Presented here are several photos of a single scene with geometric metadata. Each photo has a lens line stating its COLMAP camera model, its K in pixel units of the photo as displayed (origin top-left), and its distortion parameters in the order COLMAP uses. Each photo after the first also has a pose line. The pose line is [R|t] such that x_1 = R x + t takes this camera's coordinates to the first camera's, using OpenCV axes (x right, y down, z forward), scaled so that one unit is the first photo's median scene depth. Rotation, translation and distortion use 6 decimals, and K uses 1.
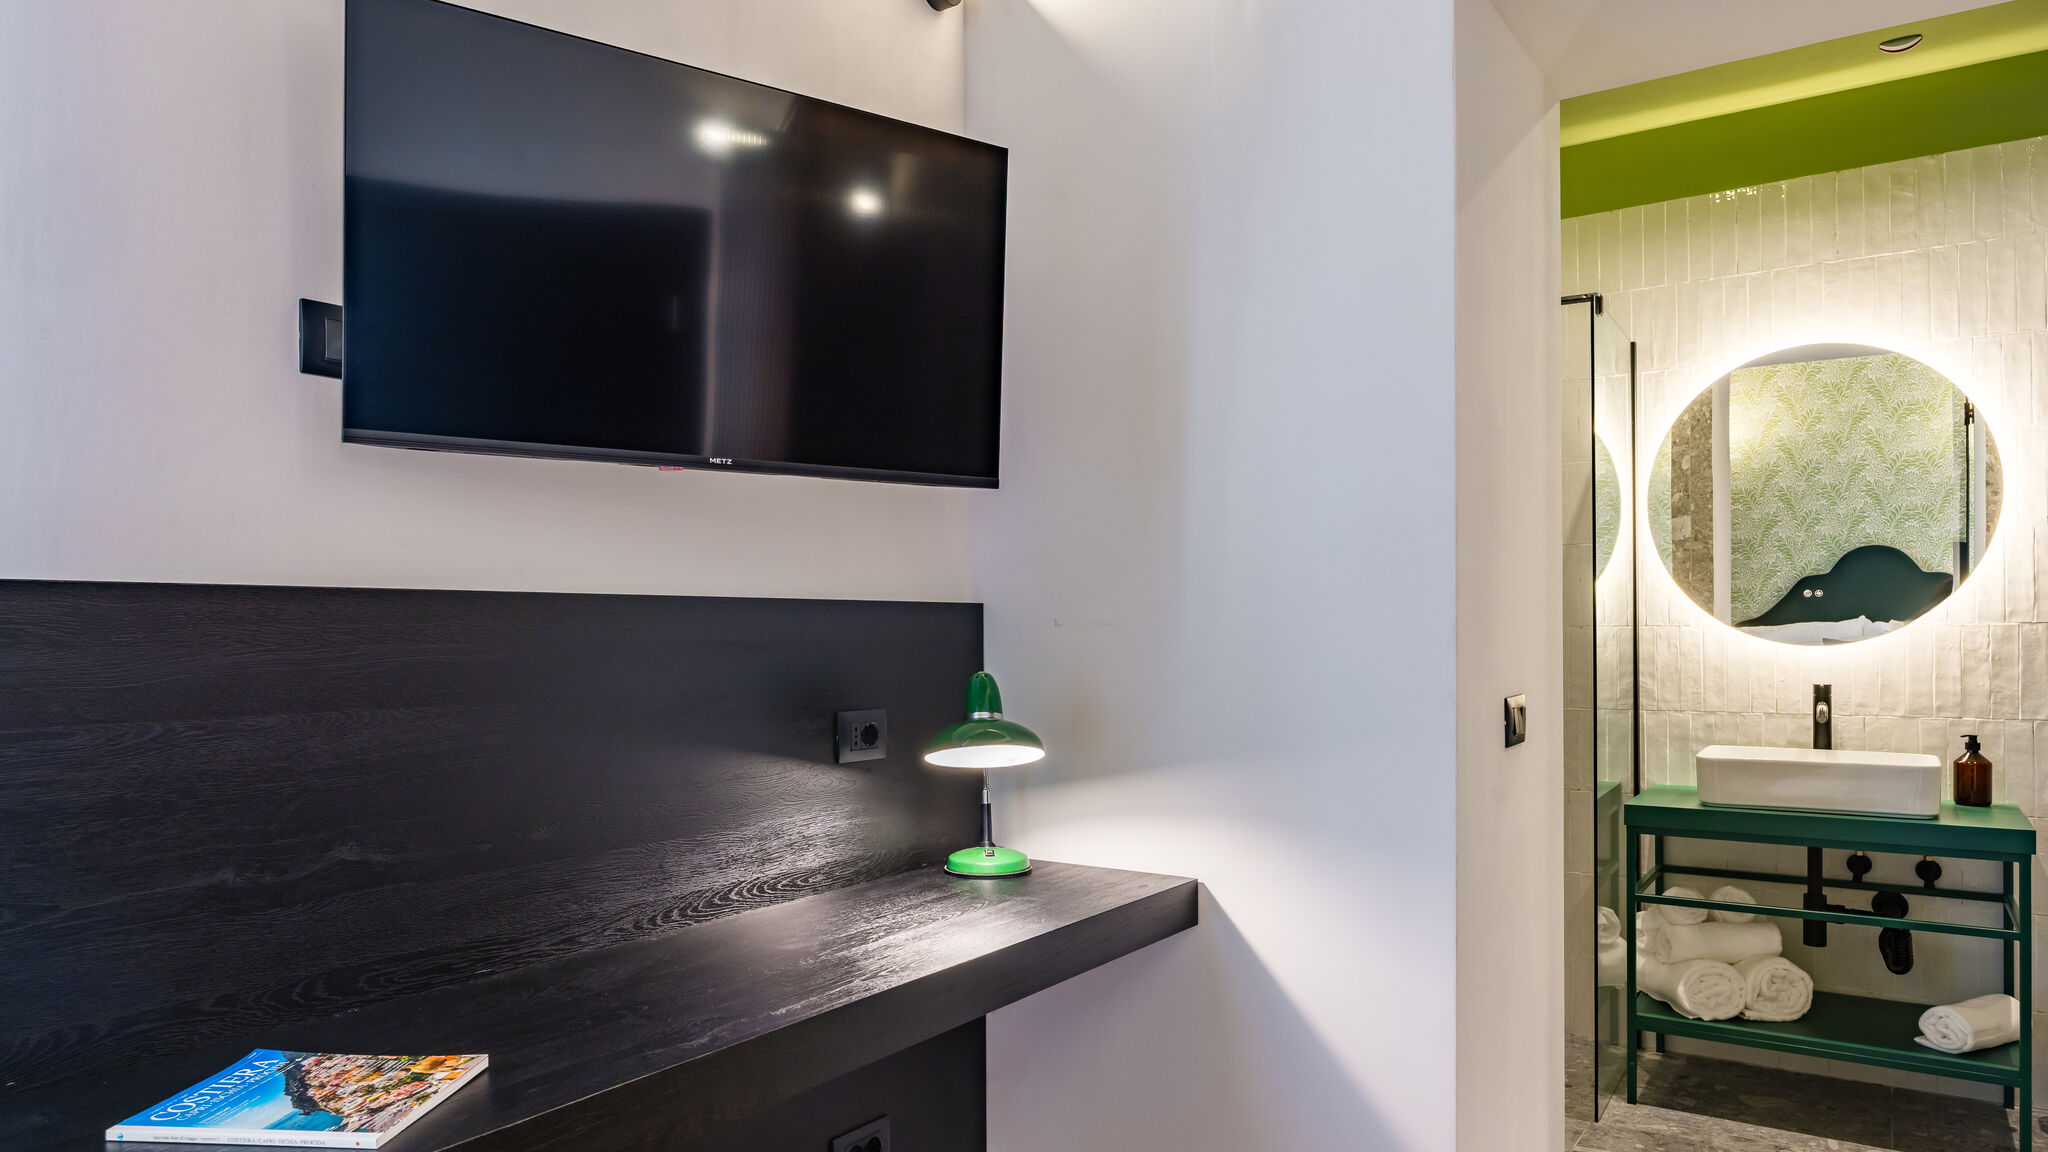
lens RADIAL K [[1284.4, 0, 998.3], [0, 1284.4, 631.8], [0, 0, 1]] dist [-0.004481, -0.003399]
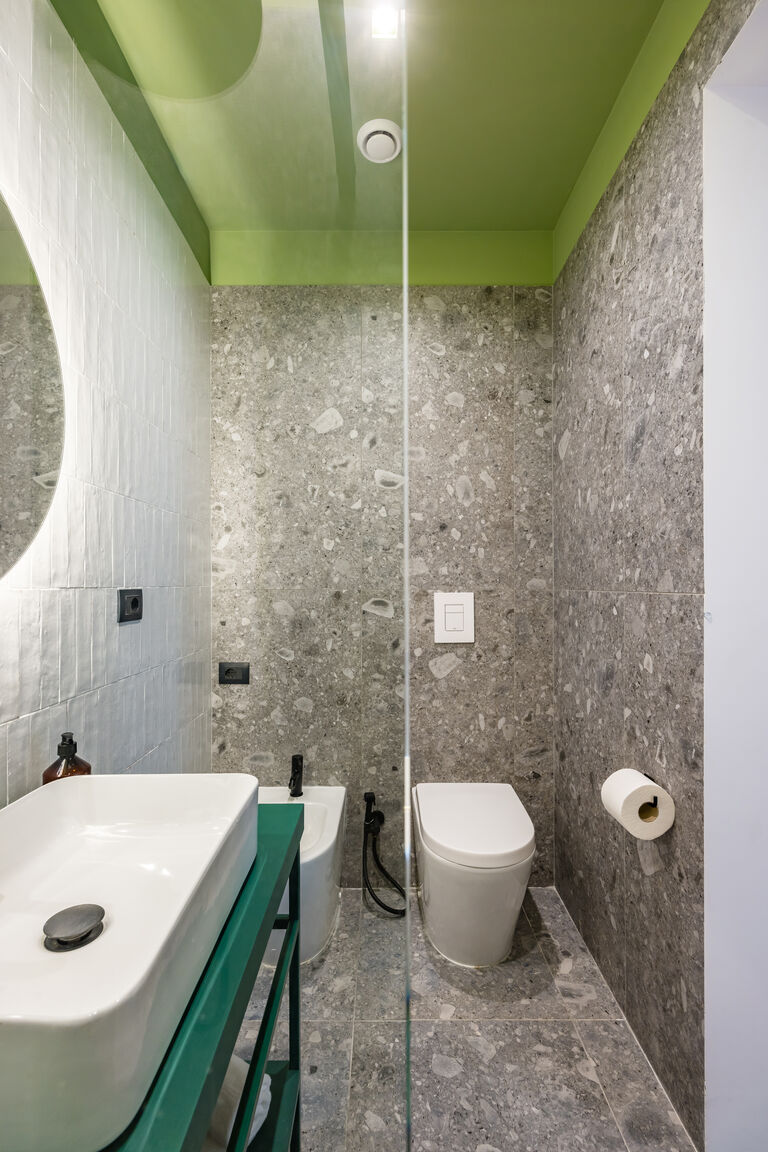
lens RADIAL K [[498.8, 0, 382.7], [0, 498.8, 585.1], [0, 0, 1]] dist [0.002562, 0.000602]
pose [[-0.572979, 0.007088, 0.819539, 0.397903], [0.004422, 0.999975, -0.005557, -0.006040], [-0.819558, 0.000440, -0.572996, 0.994687]]
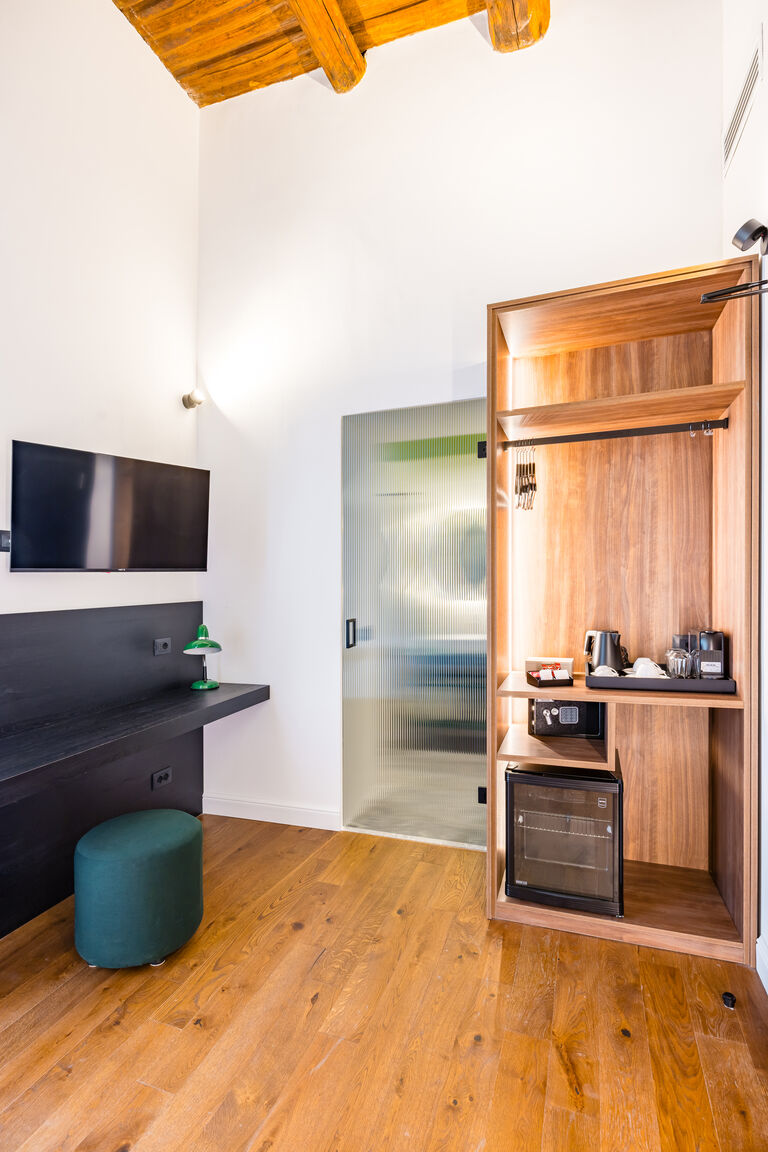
lens RADIAL K [[579.0, 0, 375.0], [0, 579.0, 567.3], [0, 0, 1]] dist [0.003314, -0.000868]
pose [[0.963375, -0.008660, 0.268017, 0.011279], [0.015944, 0.999560, -0.025015, -0.046961], [-0.267682, 0.028372, 0.963089, -0.348734]]
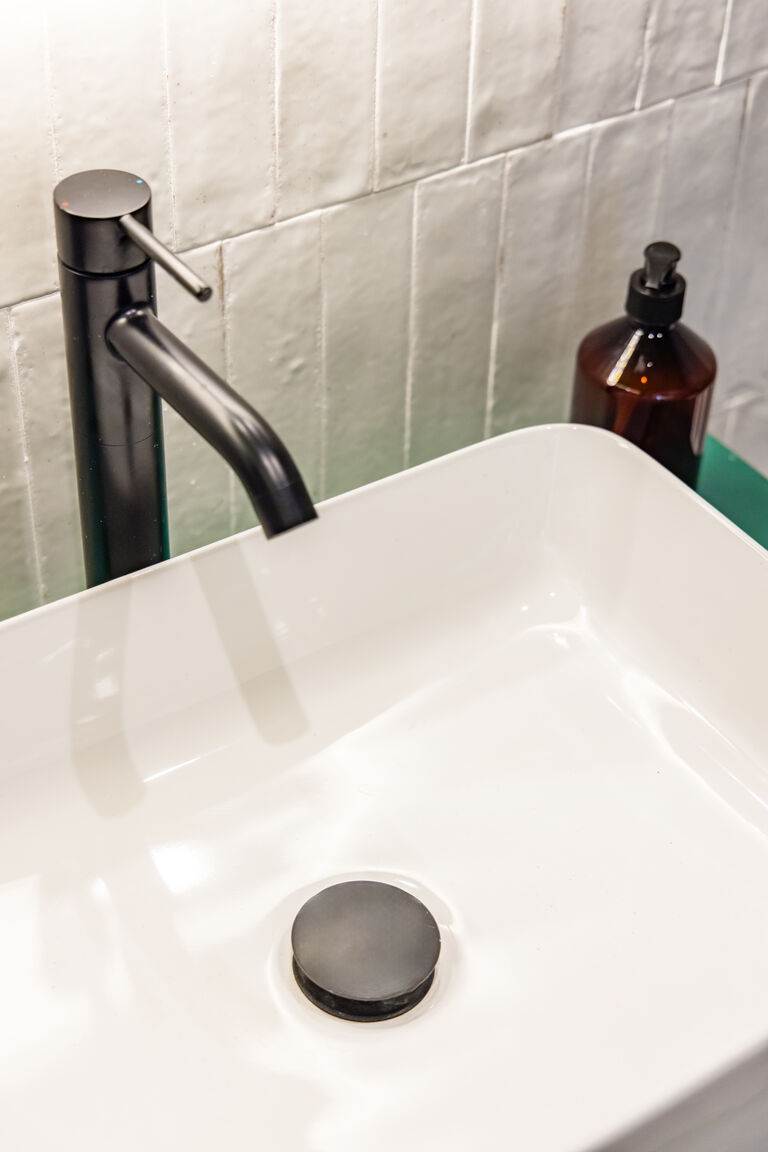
lens RADIAL K [[1986.1, 0, 379.4], [0, 1986.1, 576.2], [0, 0, 1]] dist [0.028514, 0.000000]
pose [[0.376649, -0.596187, 0.709011, 0.463835], [-0.031683, 0.756638, 0.653066, -0.092925], [-0.925814, -0.268440, 0.266098, 0.920034]]
